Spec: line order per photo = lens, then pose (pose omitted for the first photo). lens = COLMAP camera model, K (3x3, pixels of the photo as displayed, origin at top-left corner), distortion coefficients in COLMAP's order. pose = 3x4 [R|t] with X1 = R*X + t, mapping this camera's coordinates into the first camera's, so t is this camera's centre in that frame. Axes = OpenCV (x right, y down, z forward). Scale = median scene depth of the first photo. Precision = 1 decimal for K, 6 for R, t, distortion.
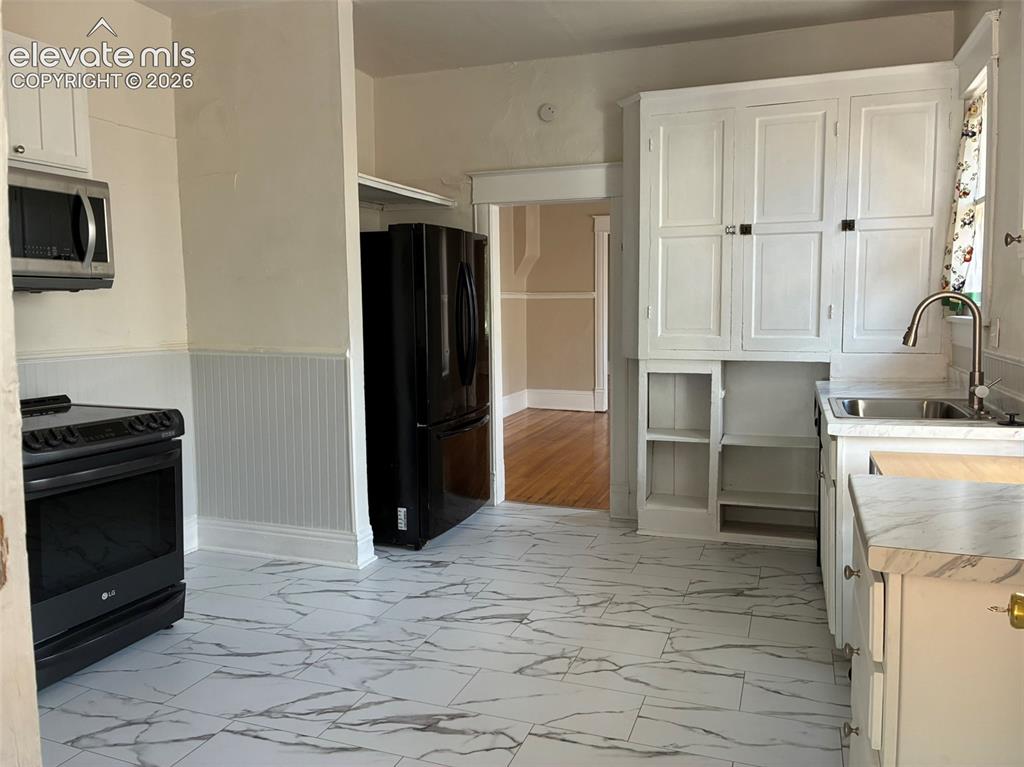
lens RADIAL K [[770.6, 0, 512.0], [0, 770.6, 383.5], [0, 0, 1]] dist [0.011722, 0.003990]
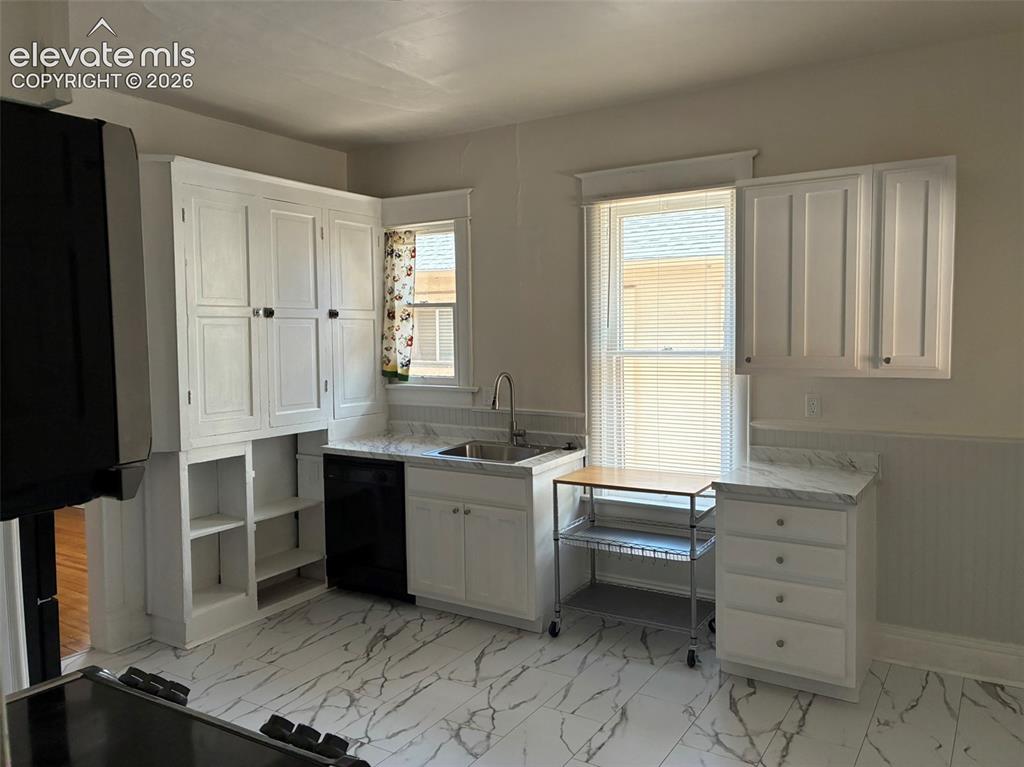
lens RADIAL K [[770.6, 0, 512.0], [0, 770.6, 383.5], [0, 0, 1]] dist [0.011722, 0.003990]
pose [[0.209920, -0.058756, 0.975951, -0.738636], [0.107760, 0.993502, 0.036635, -0.120004], [-0.971762, 0.097478, 0.214888, 0.519466]]
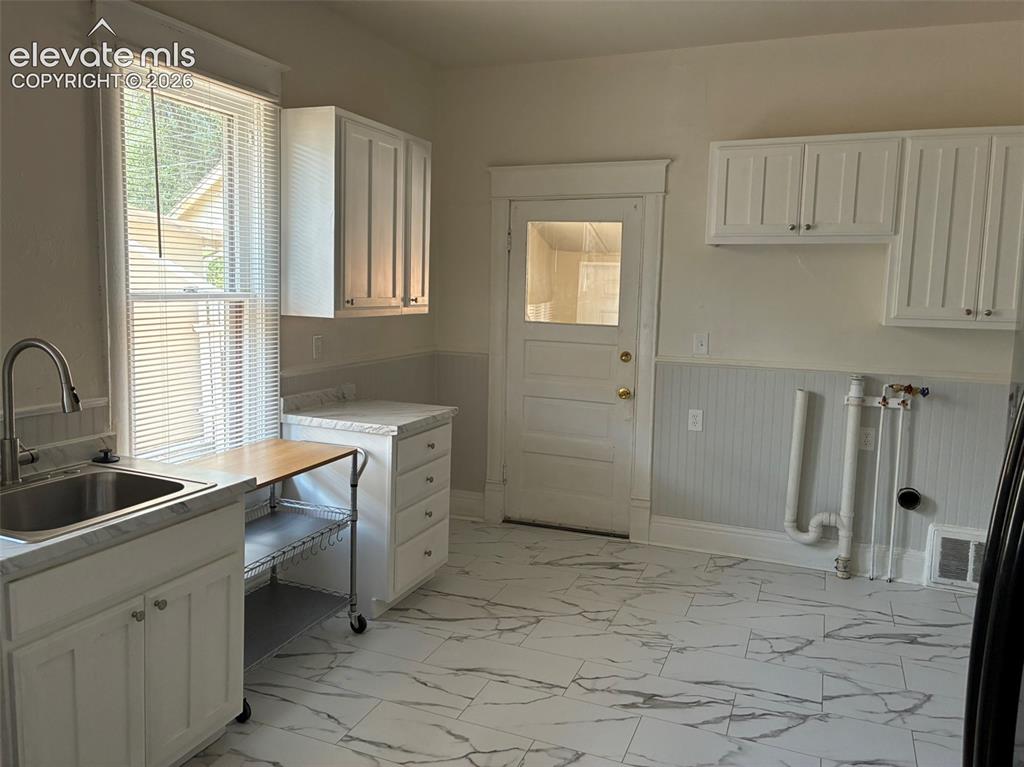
lens RADIAL K [[770.6, 0, 512.0], [0, 770.6, 383.5], [0, 0, 1]] dist [0.011722, 0.003990]
pose [[-0.999200, -0.019806, 0.034731, 0.050155], [-0.011395, 0.973720, 0.227464, -0.201858], [-0.038324, 0.226887, -0.973167, 1.372409]]
